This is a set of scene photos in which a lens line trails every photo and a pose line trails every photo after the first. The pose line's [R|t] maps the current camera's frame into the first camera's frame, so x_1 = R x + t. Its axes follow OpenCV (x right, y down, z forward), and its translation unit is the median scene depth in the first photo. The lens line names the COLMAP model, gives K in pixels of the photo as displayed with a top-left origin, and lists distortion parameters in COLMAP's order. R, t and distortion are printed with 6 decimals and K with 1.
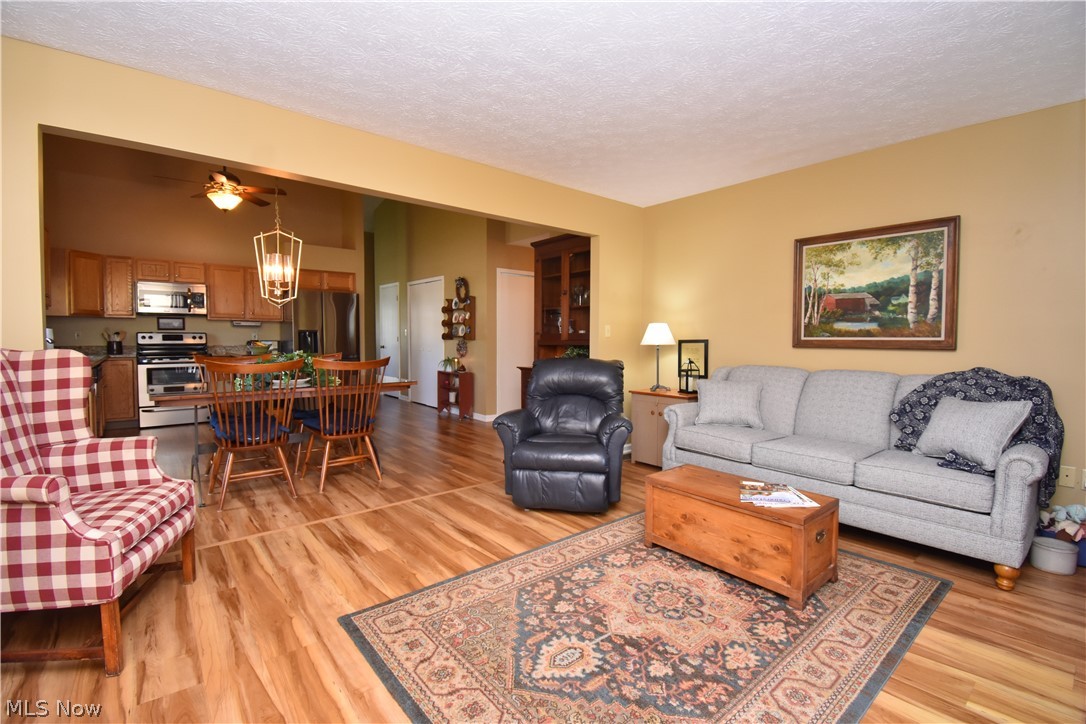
lens RADIAL K [[478.3, 0, 545.0], [0, 478.3, 359.4], [0, 0, 1]] dist [0.023912, -0.029448]
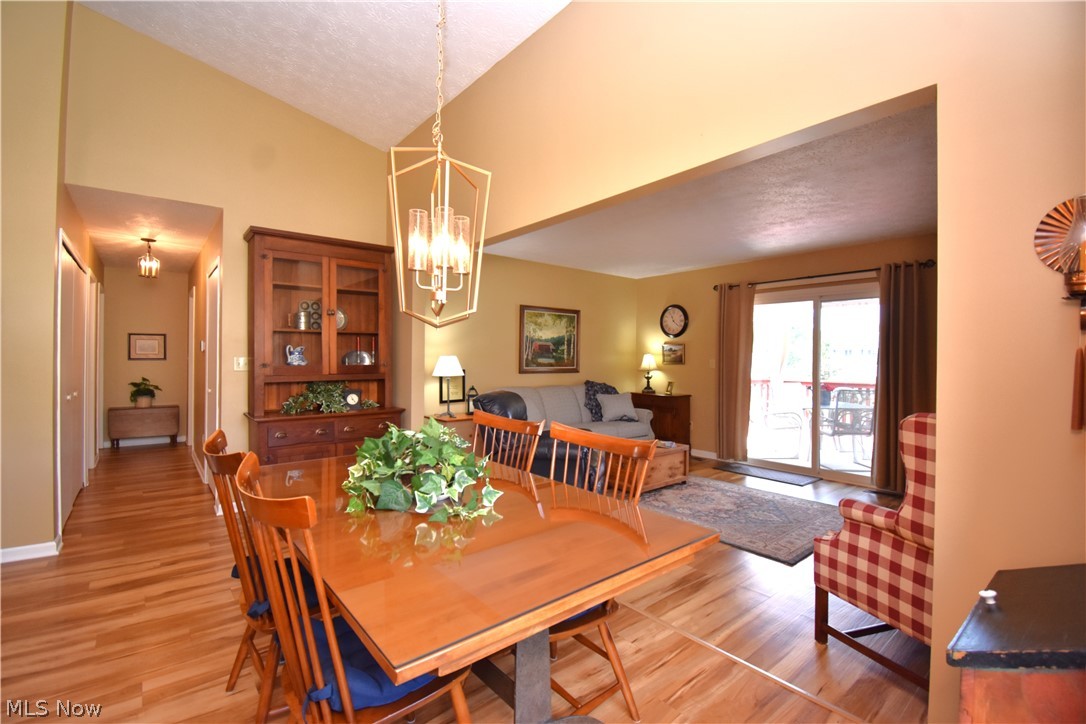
lens RADIAL K [[478.3, 0, 545.0], [0, 478.3, 359.4], [0, 0, 1]] dist [0.023912, -0.029448]
pose [[0.001182, -0.005573, 0.999984, -1.645558], [0.036109, 0.999333, 0.005527, -0.124142], [-0.999347, 0.036102, 0.001382, 1.481835]]
